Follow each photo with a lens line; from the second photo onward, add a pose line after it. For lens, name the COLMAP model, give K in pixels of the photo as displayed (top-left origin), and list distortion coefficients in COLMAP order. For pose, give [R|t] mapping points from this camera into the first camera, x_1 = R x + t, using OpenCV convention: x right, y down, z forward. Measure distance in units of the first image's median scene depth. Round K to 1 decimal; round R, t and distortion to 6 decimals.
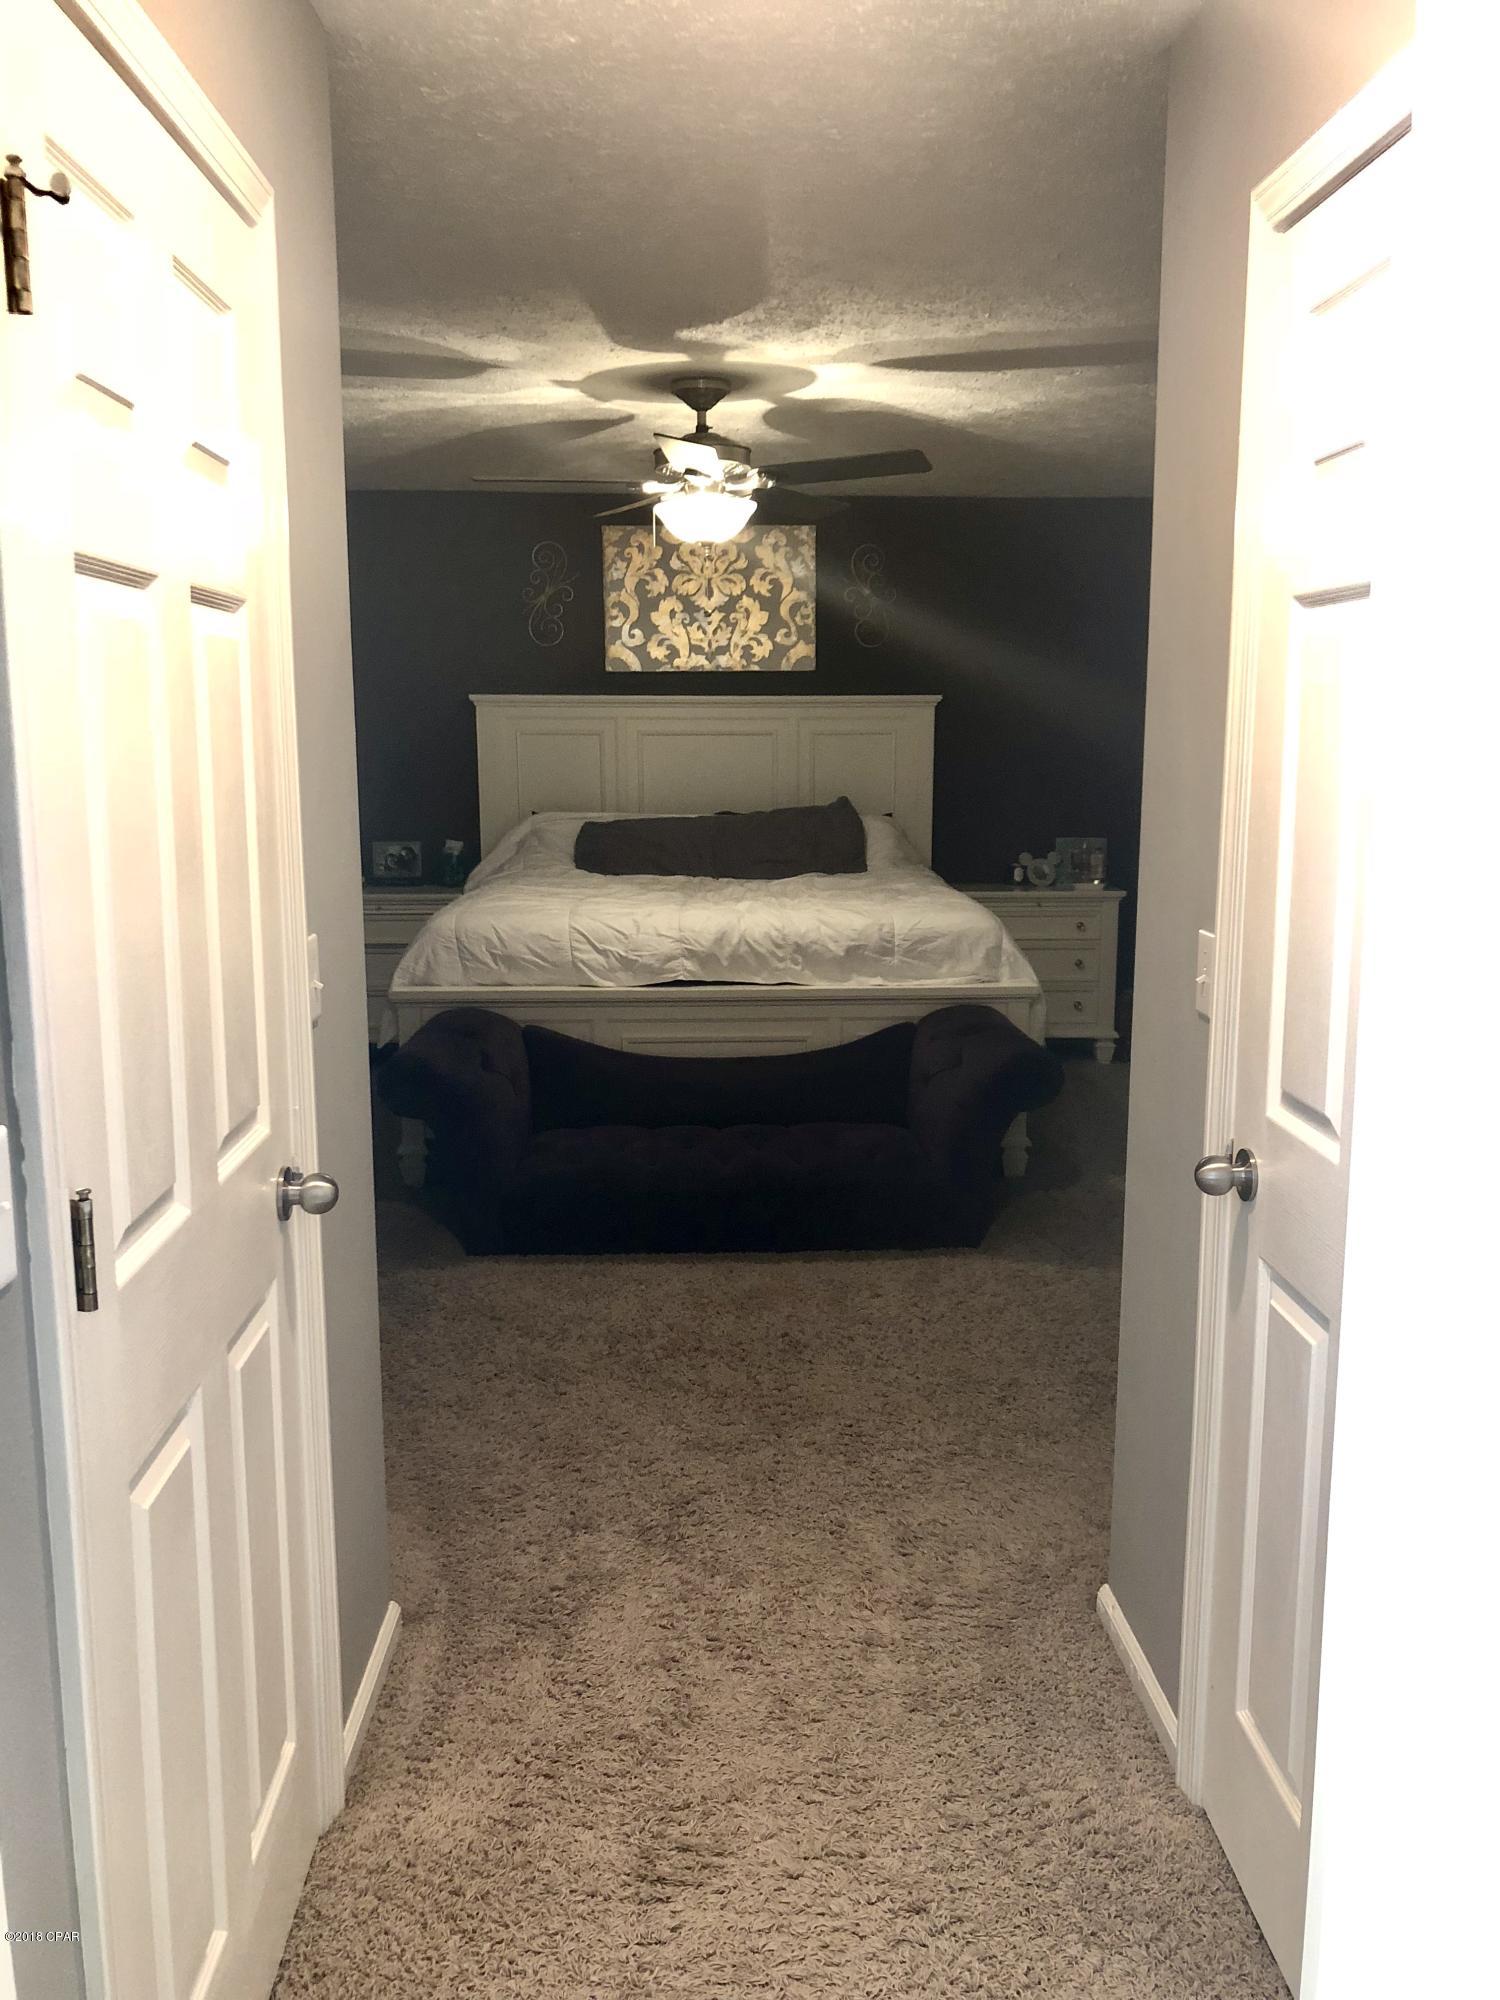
lens RADIAL K [[1672.1, 0, 750.0], [0, 1672.1, 1000.0], [0, 0, 1]] dist [0.070876, -0.000006]
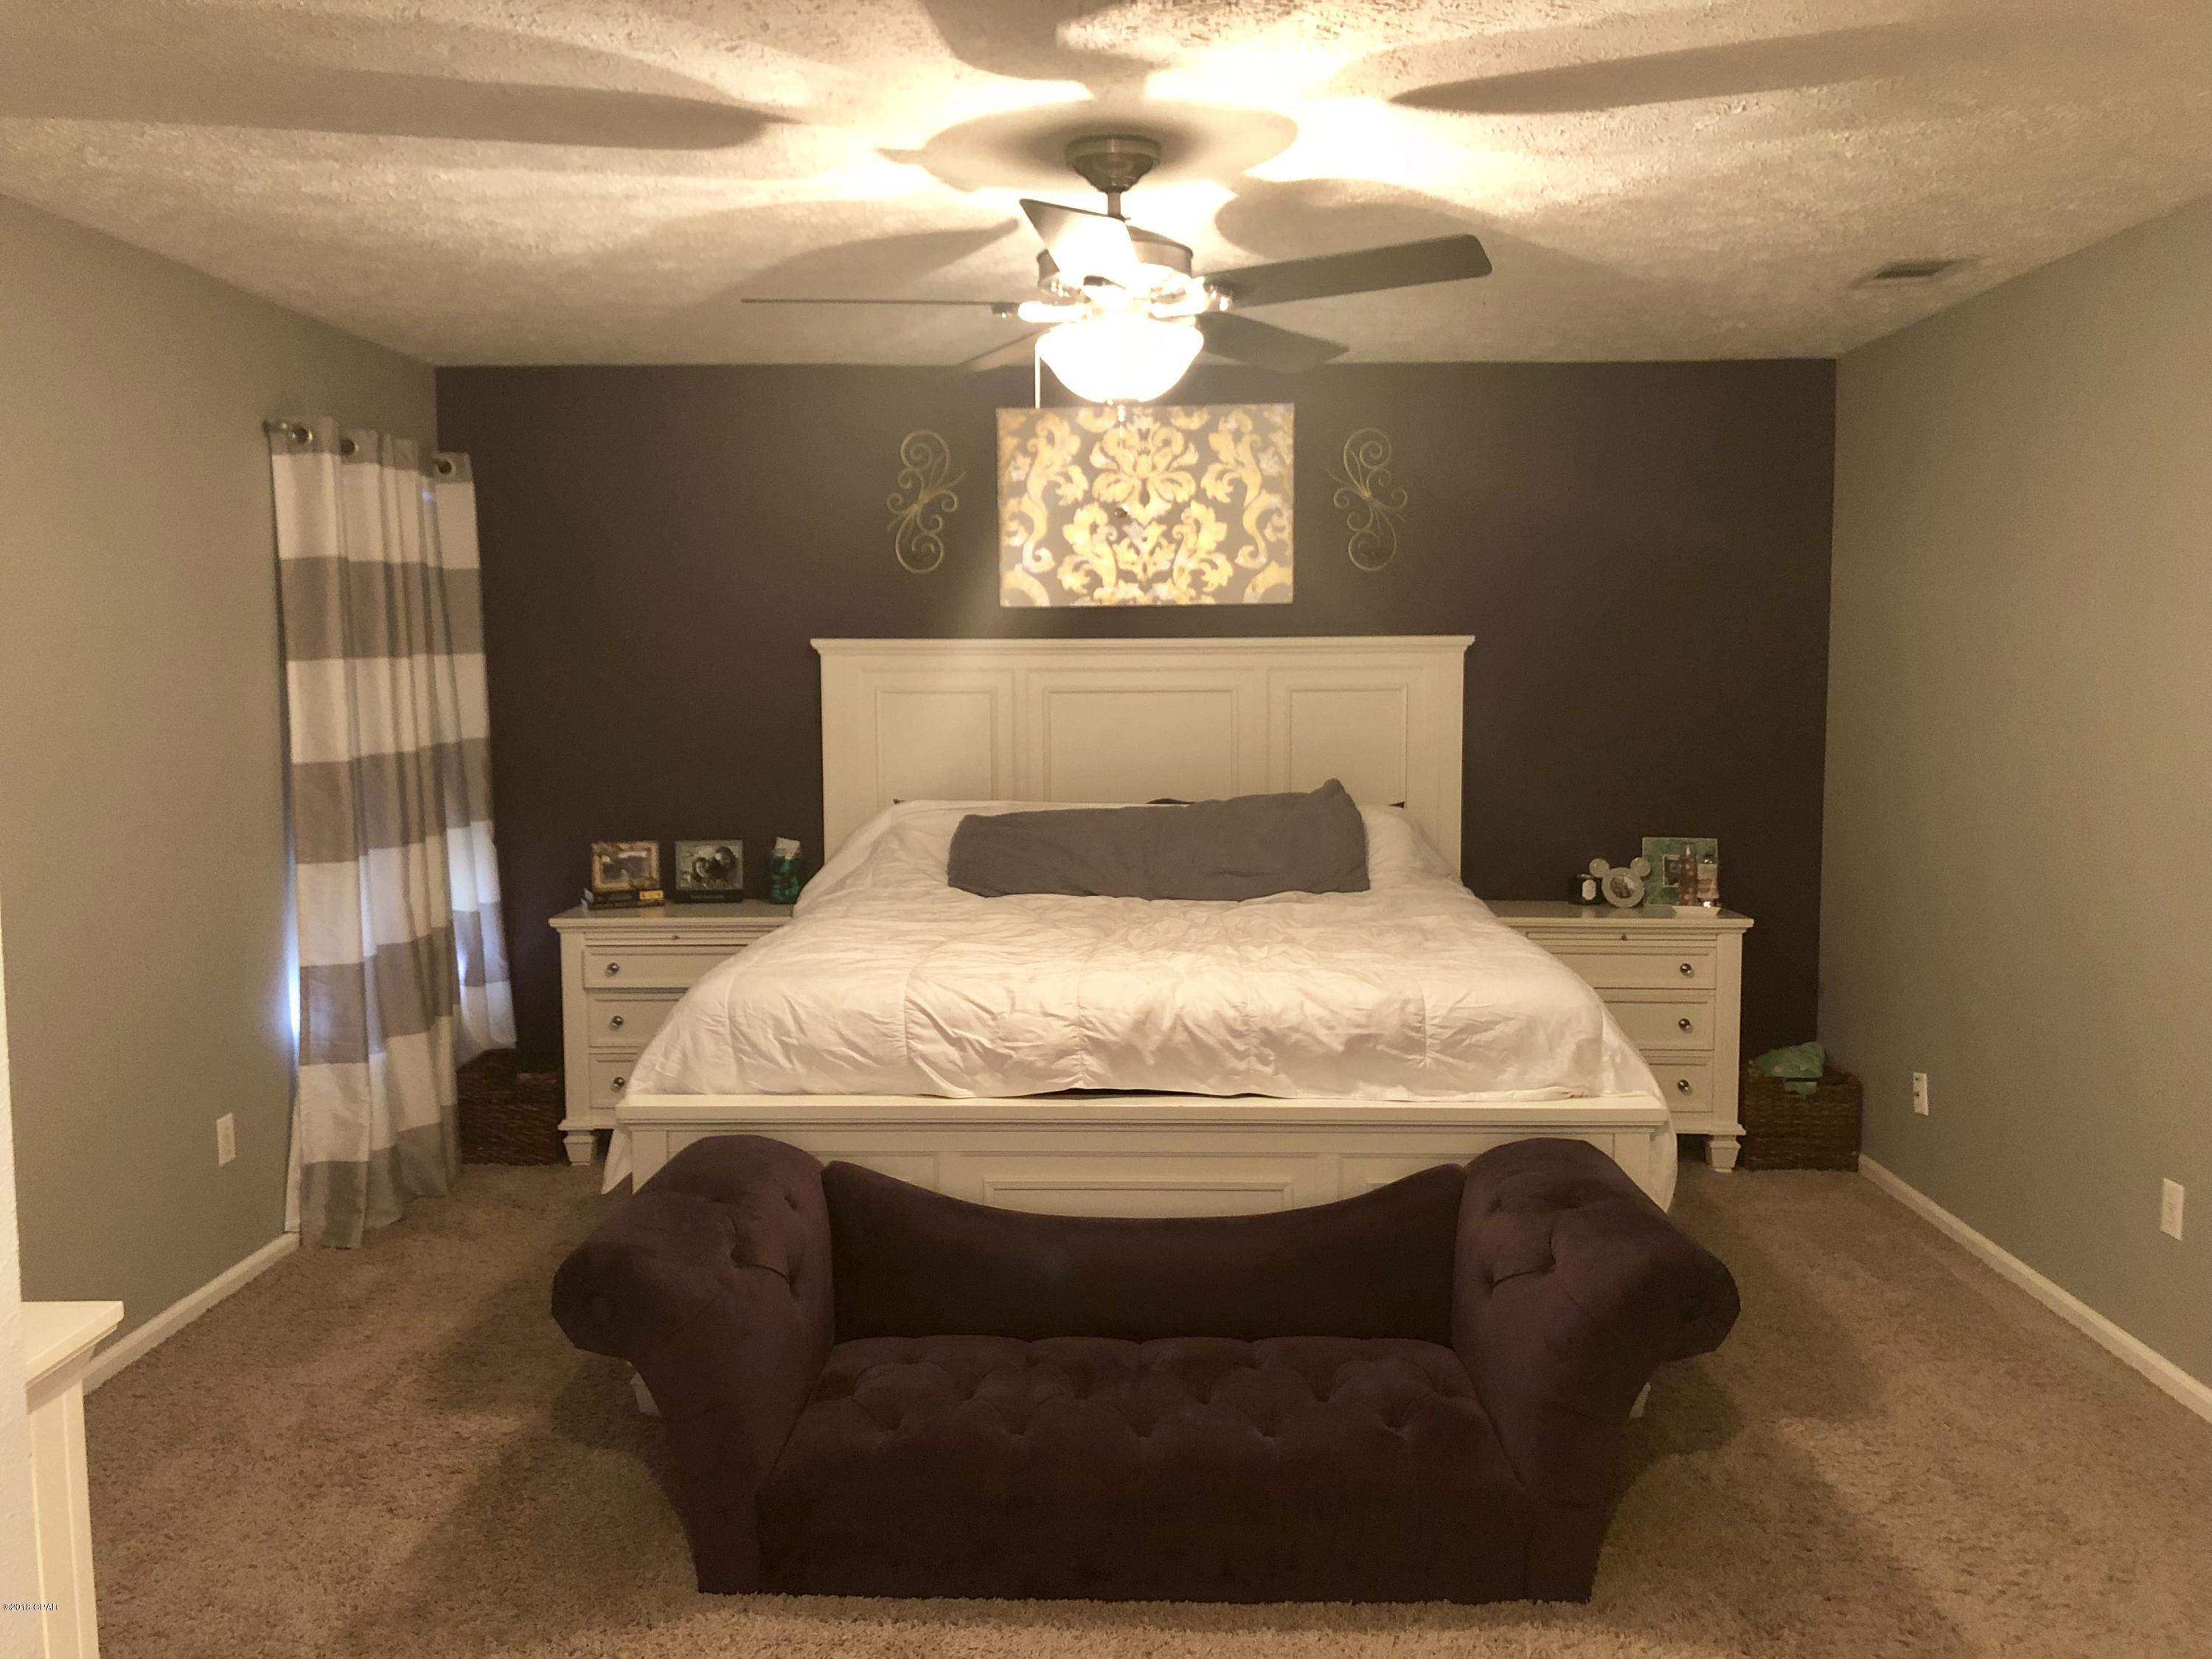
lens RADIAL K [[1804.9, 0, 1063.7], [0, 1804.9, 818.9], [0, 0, 1]] dist [0.119848, -0.365908]
pose [[0.996453, 0.003185, -0.084096, 0.006997], [-0.009857, 0.996823, -0.079037, -0.043948], [0.083577, 0.079586, 0.993318, 0.238155]]
